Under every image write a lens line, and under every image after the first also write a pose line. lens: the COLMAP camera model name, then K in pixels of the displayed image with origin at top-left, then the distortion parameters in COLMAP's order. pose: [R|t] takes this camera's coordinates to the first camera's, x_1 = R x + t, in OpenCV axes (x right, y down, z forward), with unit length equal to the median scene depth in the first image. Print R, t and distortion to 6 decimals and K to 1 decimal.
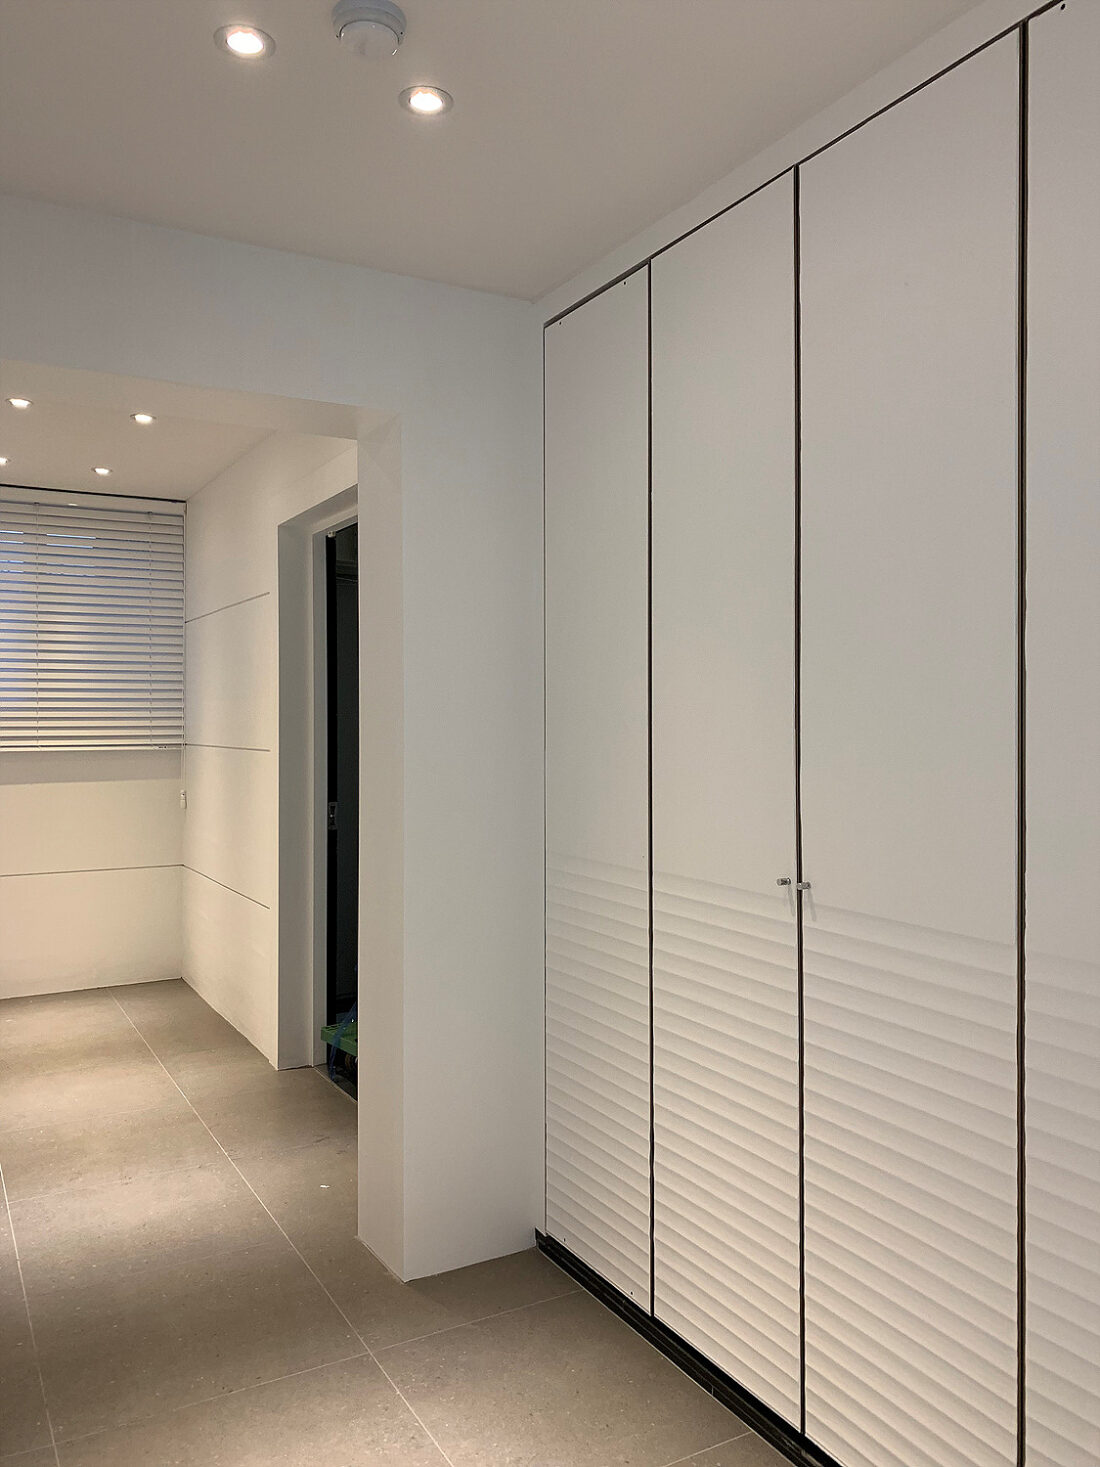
lens RADIAL K [[1137.8, 0, 549.3], [0, 1137.8, 741.7], [0, 0, 1]] dist [0.016501, -0.009058]
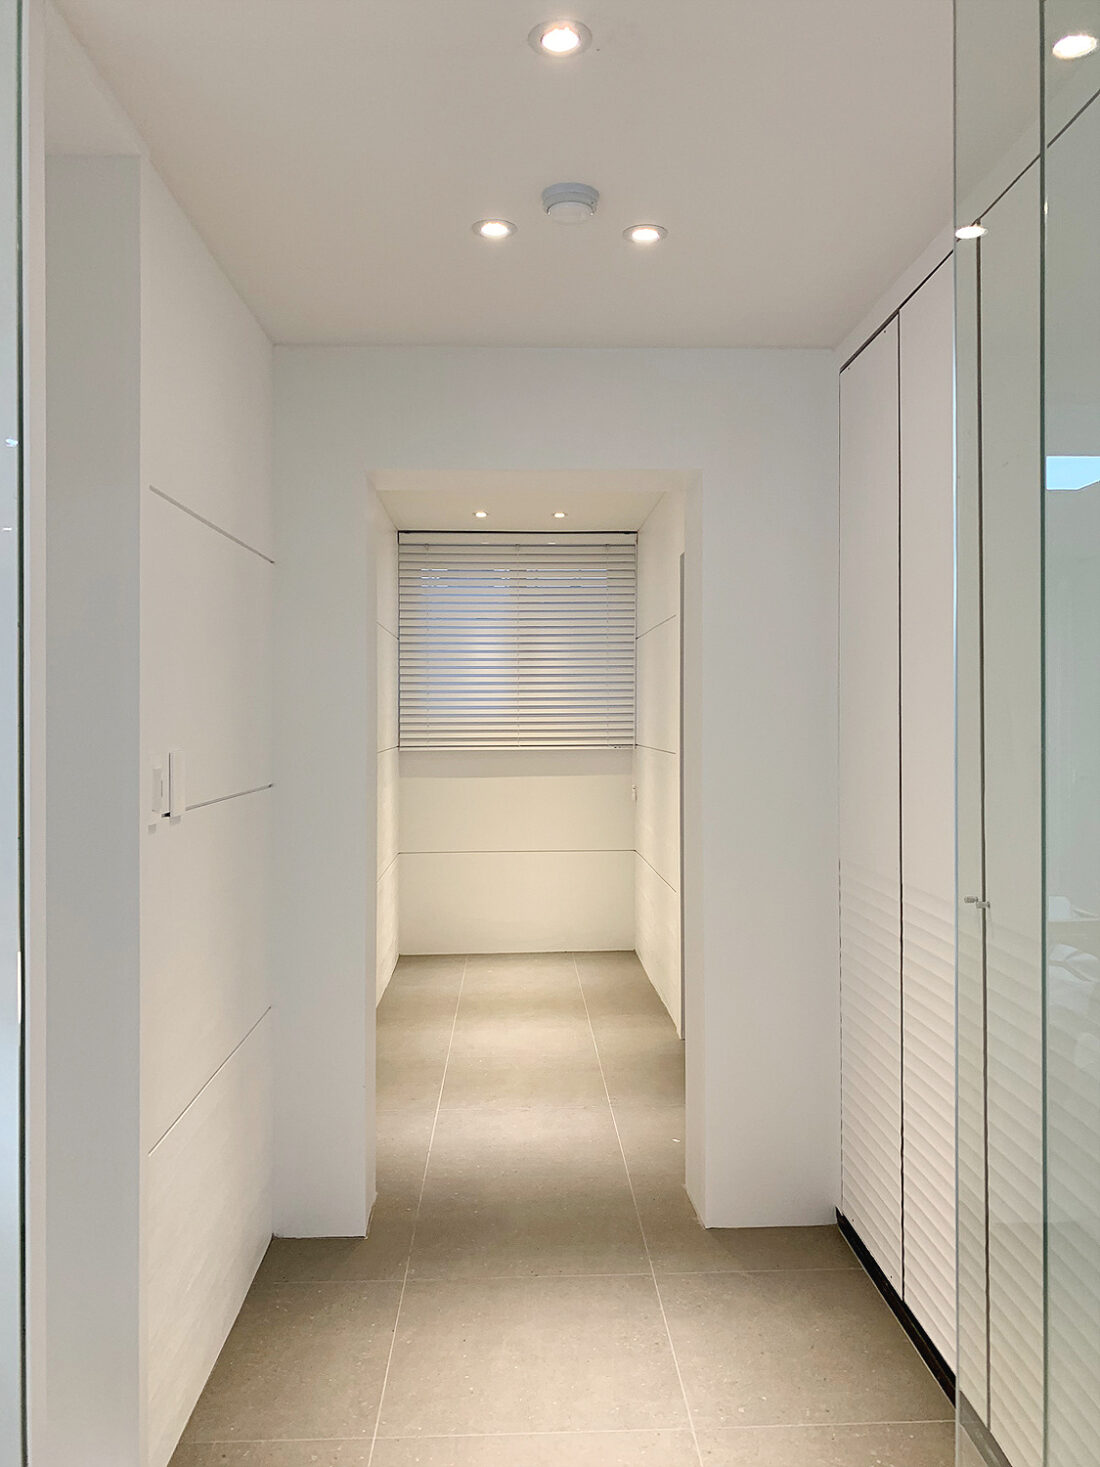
lens RADIAL K [[1137.8, 0, 556.9], [0, 1137.8, 724.5], [0, 0, 1]] dist [0.016501, -0.009058]
pose [[0.887153, -0.003195, -0.461464, 0.223518], [0.001202, 0.999989, -0.004613, -0.021956], [0.461474, 0.003538, 0.887147, -0.071925]]
